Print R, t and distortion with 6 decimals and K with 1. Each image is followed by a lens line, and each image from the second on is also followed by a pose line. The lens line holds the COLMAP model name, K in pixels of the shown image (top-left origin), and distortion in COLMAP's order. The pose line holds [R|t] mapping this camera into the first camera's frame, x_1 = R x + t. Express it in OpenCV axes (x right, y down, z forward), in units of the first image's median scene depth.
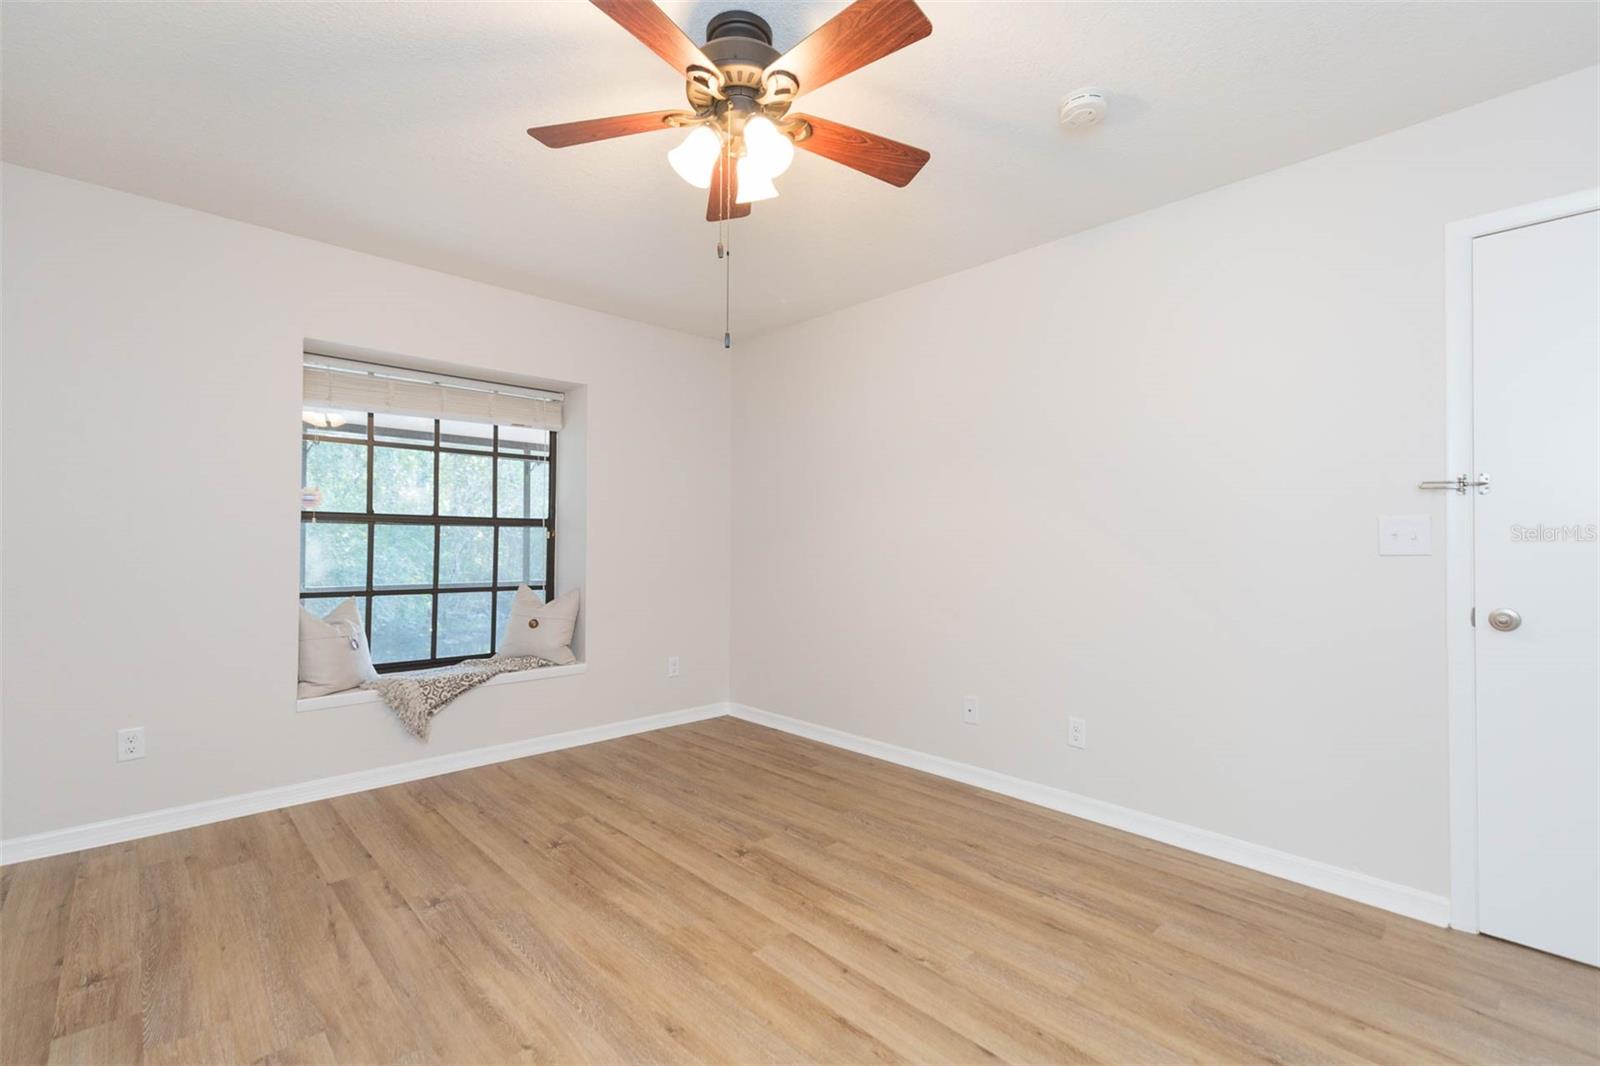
lens RADIAL K [[710.2, 0, 806.8], [0, 710.2, 533.6], [0, 0, 1]] dist [0.004497, 0.000191]
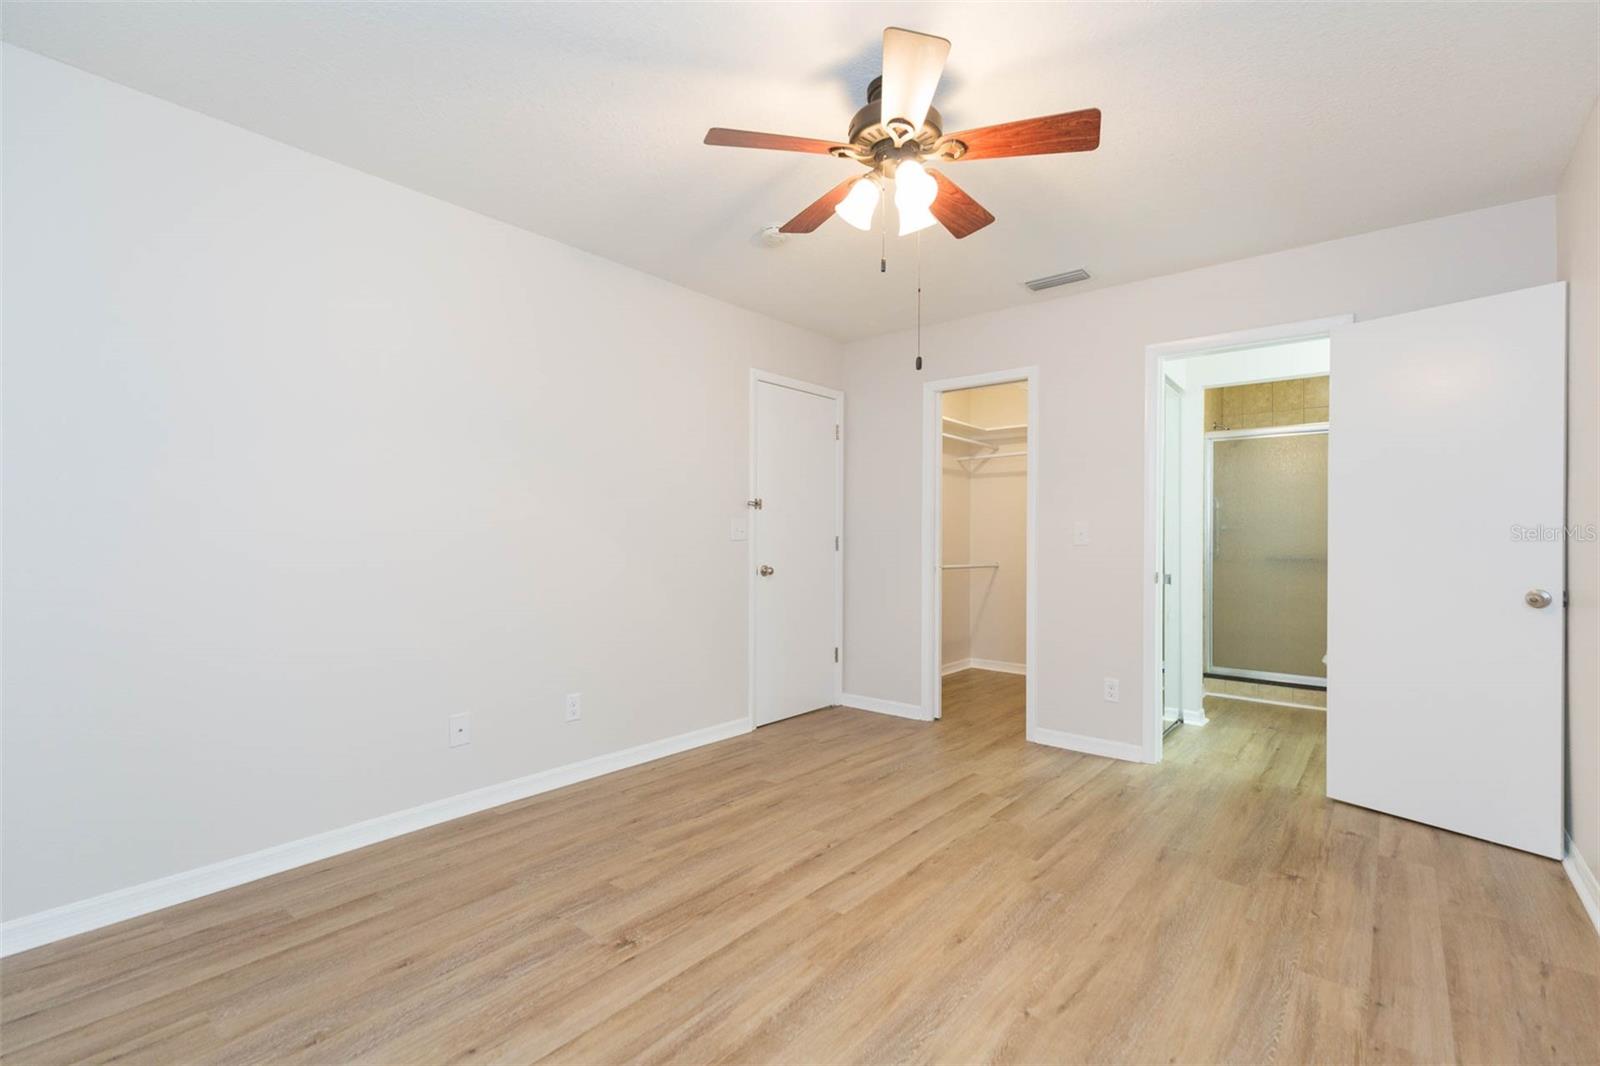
lens RADIAL K [[710.2, 0, 806.8], [0, 710.2, 533.6], [0, 0, 1]] dist [0.004497, 0.000191]
pose [[-0.117230, -0.001117, 0.993104, -0.864138], [-0.014605, 0.999893, -0.000599, 0.010230], [-0.992997, -0.014575, -0.117234, 0.899519]]
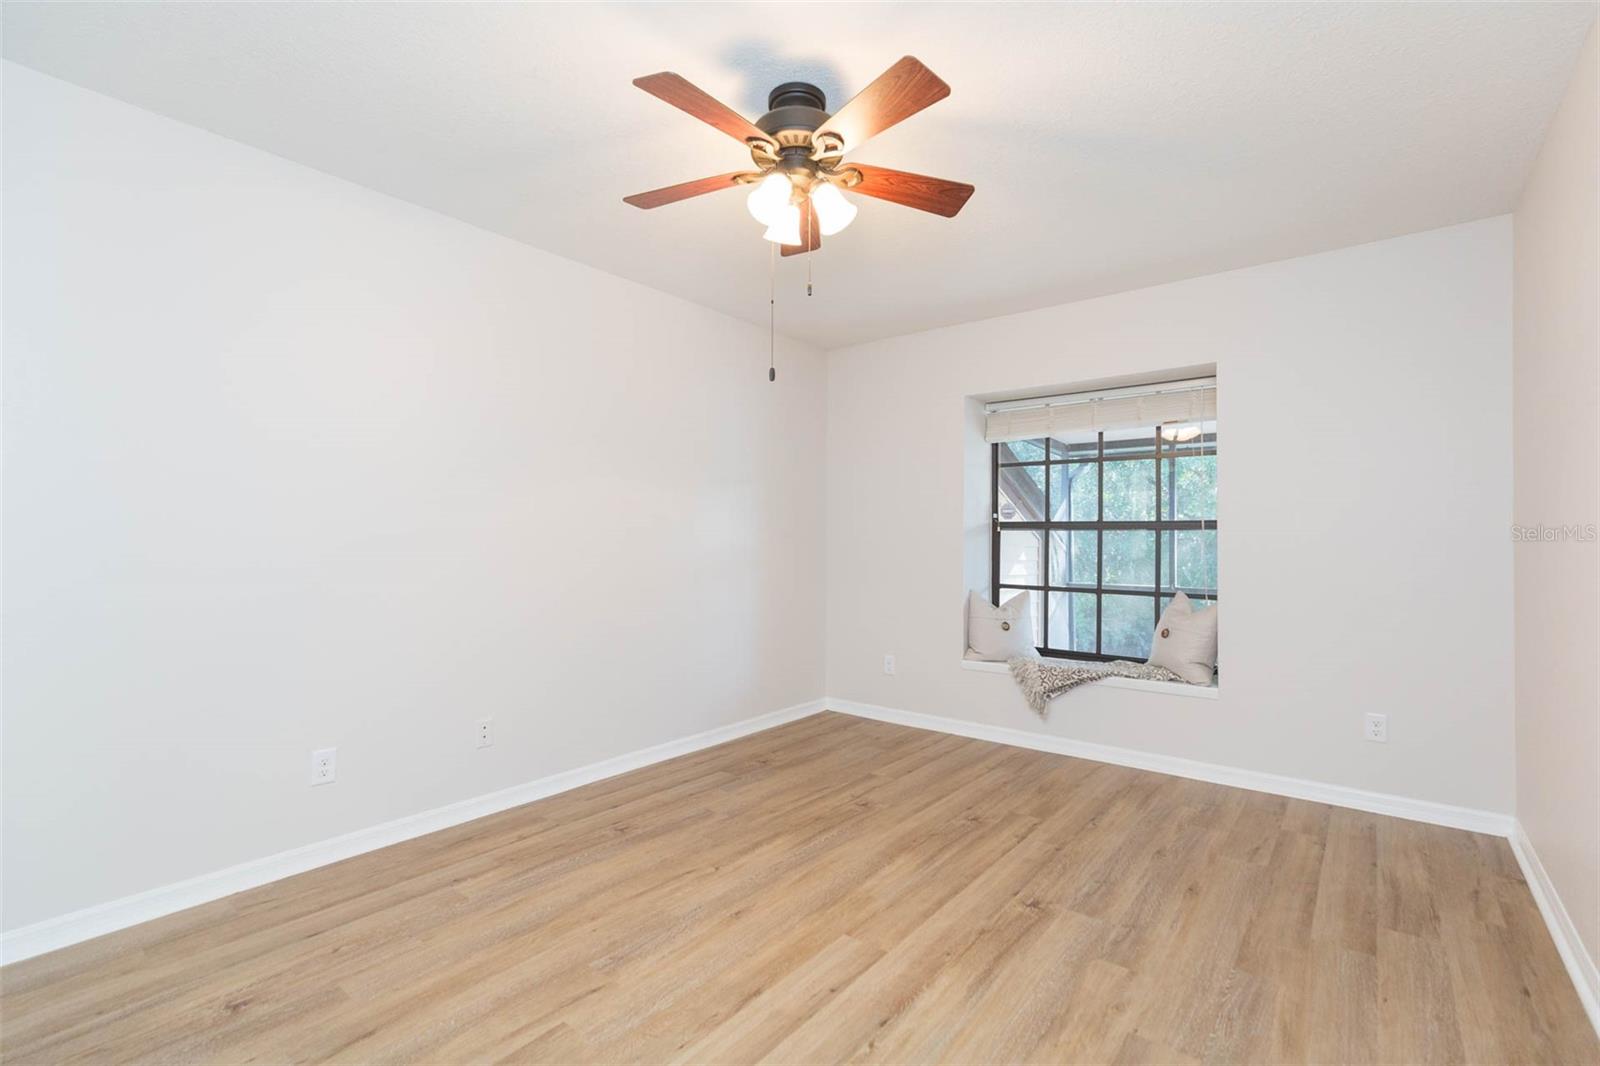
lens RADIAL K [[720.1, 0, 806.4], [0, 720.1, 532.7], [0, 0, 1]] dist [0.002832, 0.000368]
pose [[0.139220, -0.015732, -0.990137, 0.741934], [0.006191, 0.999868, -0.015016, 0.008332], [0.990242, -0.004039, 0.139299, 0.603986]]
